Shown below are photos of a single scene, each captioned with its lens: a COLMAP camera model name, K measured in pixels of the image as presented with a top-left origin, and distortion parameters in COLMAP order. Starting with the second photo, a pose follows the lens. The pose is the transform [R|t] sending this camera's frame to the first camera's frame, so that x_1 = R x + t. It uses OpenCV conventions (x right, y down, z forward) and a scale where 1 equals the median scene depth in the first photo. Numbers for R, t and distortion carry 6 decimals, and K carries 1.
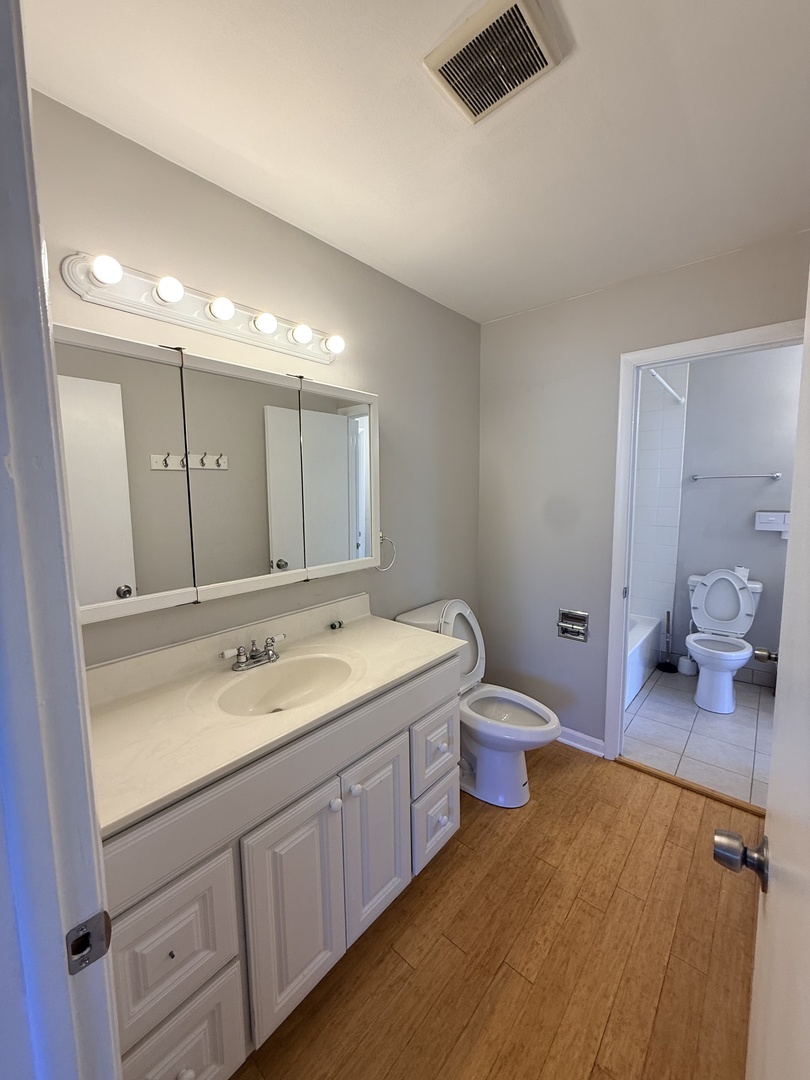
lens RADIAL K [[426.8, 0, 404.8], [0, 426.8, 537.9], [0, 0, 1]] dist [0.001251, 0.000273]
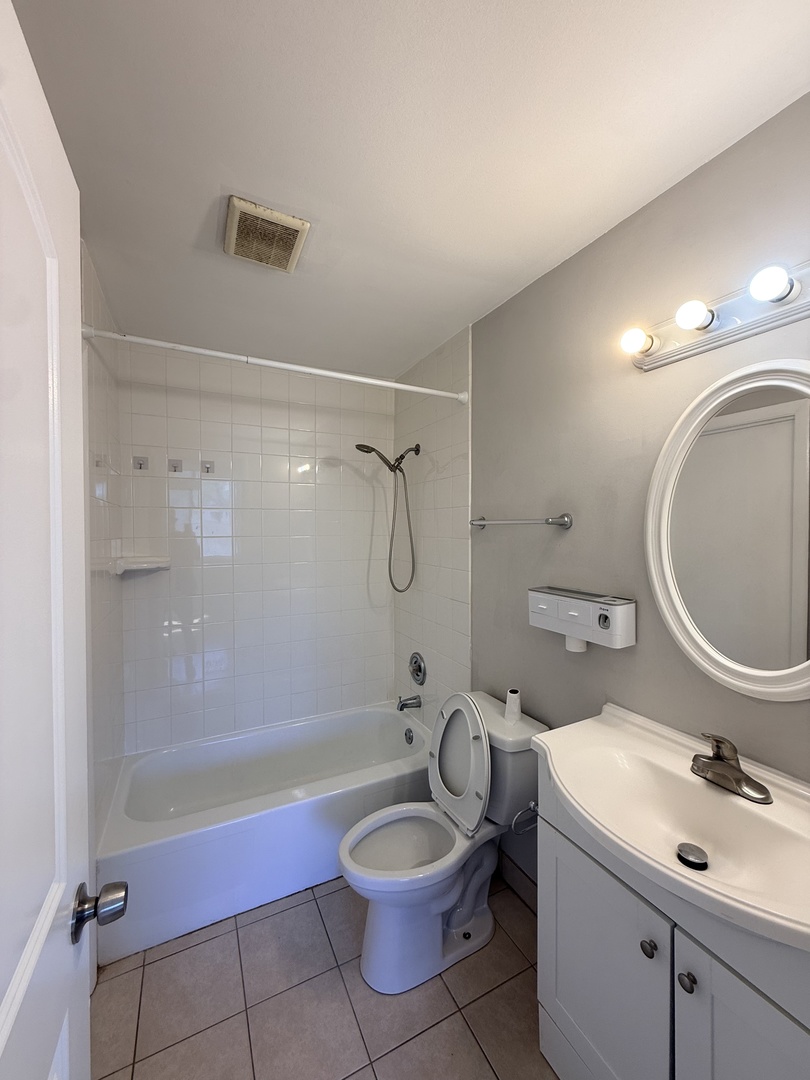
lens RADIAL K [[426.8, 0, 403.6], [0, 426.8, 536.9], [0, 0, 1]] dist [0.001251, 0.000273]
pose [[0.922226, 0.023563, -0.385932, 0.889771], [-0.056466, 0.995648, -0.074143, -0.079232], [0.382506, 0.090169, 0.919543, 0.467860]]
